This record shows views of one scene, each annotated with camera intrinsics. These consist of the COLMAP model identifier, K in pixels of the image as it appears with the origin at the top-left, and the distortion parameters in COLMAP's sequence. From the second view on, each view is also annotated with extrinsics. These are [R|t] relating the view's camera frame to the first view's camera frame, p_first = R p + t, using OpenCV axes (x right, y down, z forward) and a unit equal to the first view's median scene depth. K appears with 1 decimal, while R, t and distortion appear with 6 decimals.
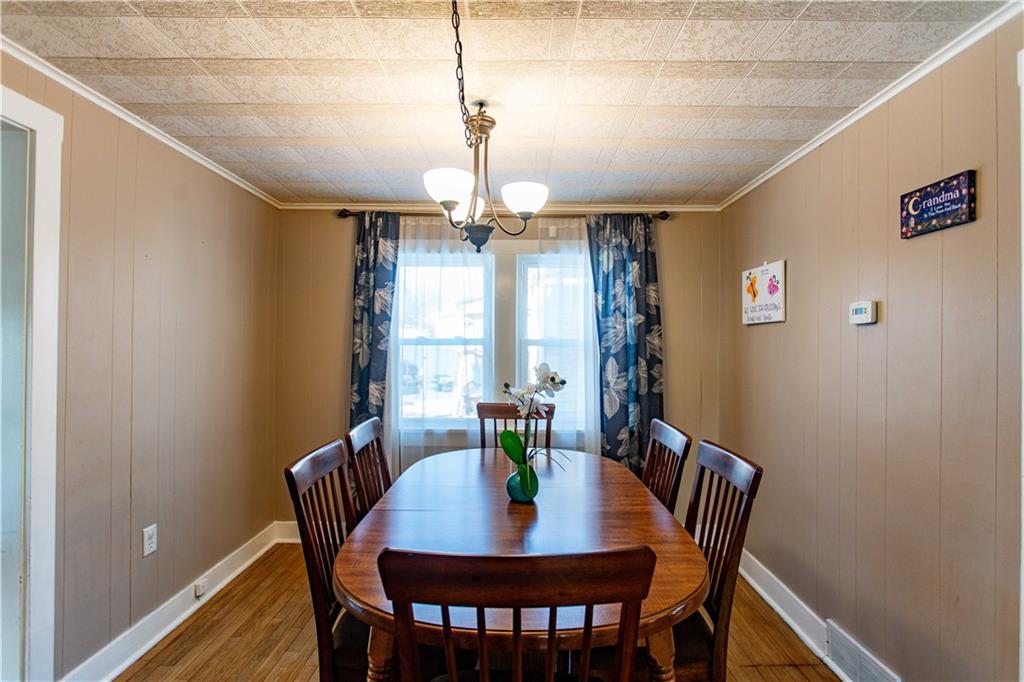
lens RADIAL K [[498.6, 0, 515.3], [0, 498.6, 342.1], [0, 0, 1]] dist [-0.020600, 0.011023]
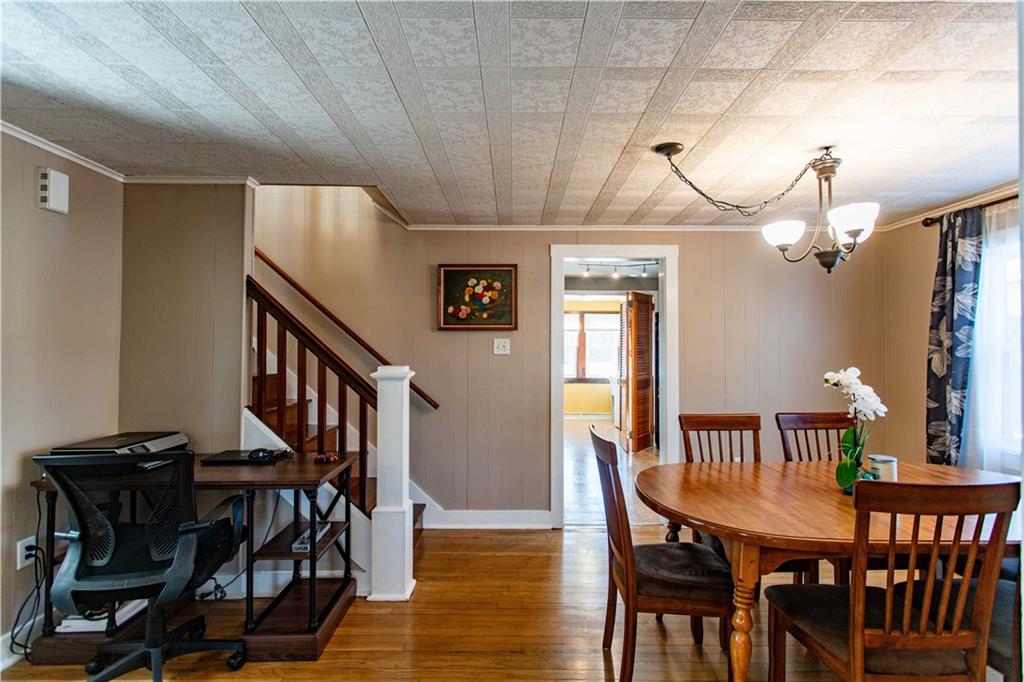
lens RADIAL K [[484.9, 0, 515.8], [0, 484.9, 339.6], [0, 0, 1]] dist [-0.016980, 0.008064]
pose [[0.005676, -0.022953, -0.999720, 0.636202], [0.006263, 0.999718, -0.022918, -0.000878], [0.999964, -0.006132, 0.005818, 0.149497]]
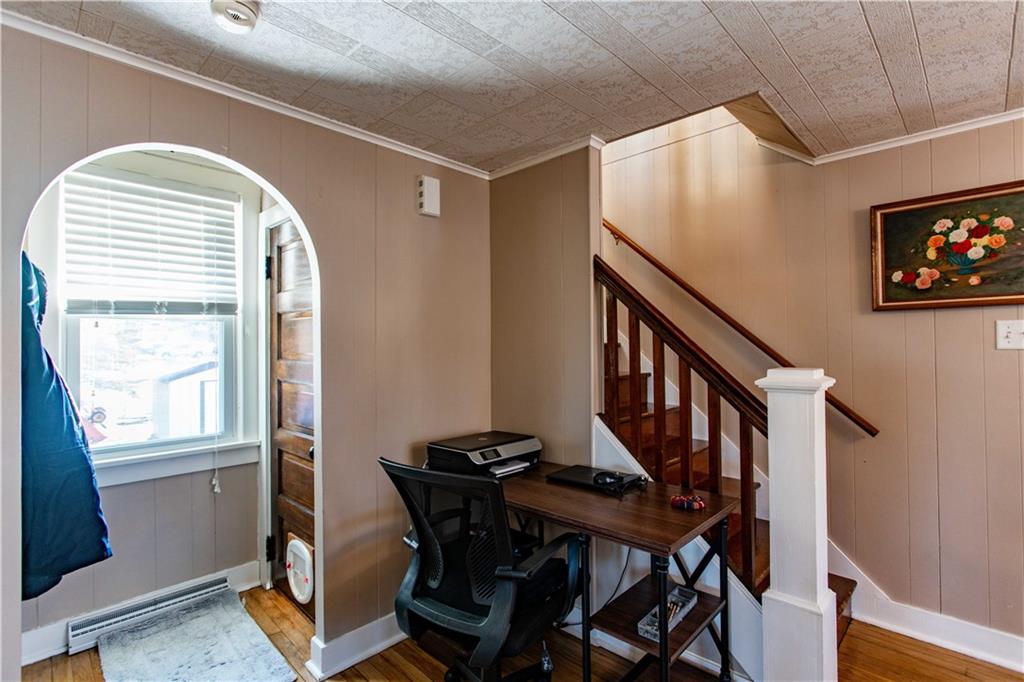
lens RADIAL K [[484.9, 0, 515.8], [0, 484.9, 339.6], [0, 0, 1]] dist [-0.016980, 0.008064]
pose [[-0.695943, -0.005082, -0.718079, 0.379707], [0.014498, 0.999672, -0.021126, -0.000784], [0.717950, -0.025113, -0.695641, 0.089141]]
